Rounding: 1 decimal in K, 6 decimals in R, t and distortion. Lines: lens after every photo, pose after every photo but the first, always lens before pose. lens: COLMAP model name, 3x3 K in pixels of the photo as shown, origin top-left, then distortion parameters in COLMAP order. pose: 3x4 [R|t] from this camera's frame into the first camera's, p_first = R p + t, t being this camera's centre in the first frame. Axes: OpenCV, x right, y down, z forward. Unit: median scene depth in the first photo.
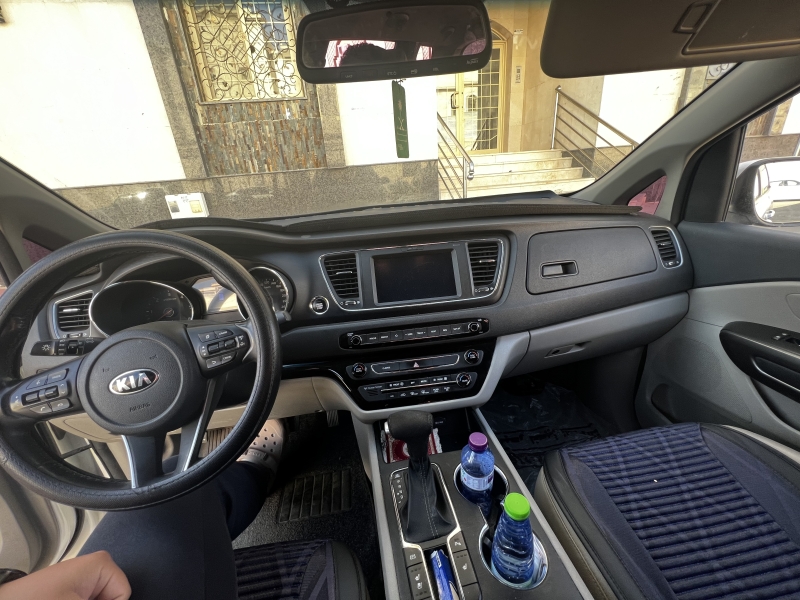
lens RADIAL K [[320.2, 0, 406.3], [0, 320.2, 298.8], [0, 0, 1]] dist [-0.002901, -0.000130]
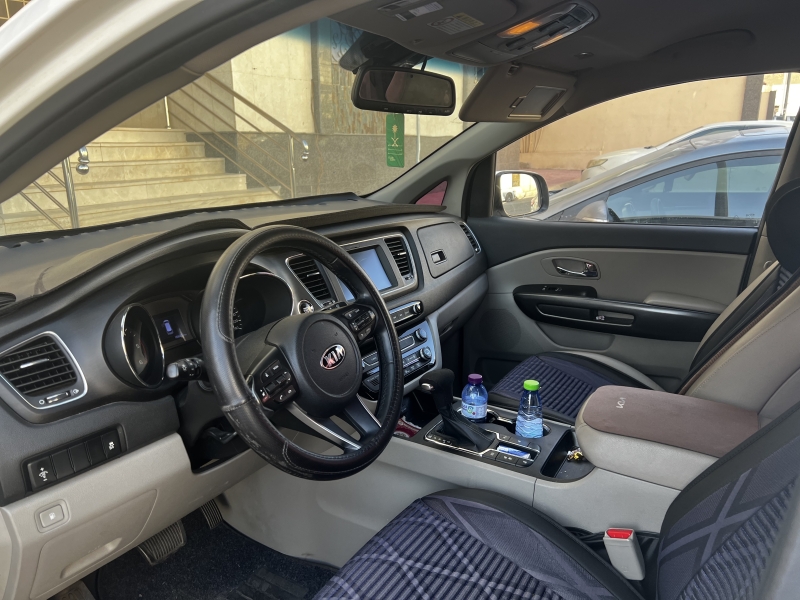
lens RADIAL K [[597.9, 0, 399.6], [0, 597.9, 301.3], [0, 0, 1]] dist [-0.007727, -0.002209]
pose [[0.662963, -0.135408, 0.736305, -1.300291], [0.239428, 0.970203, -0.037157, 0.118499], [-0.709334, 0.200925, 0.675629, -0.369874]]
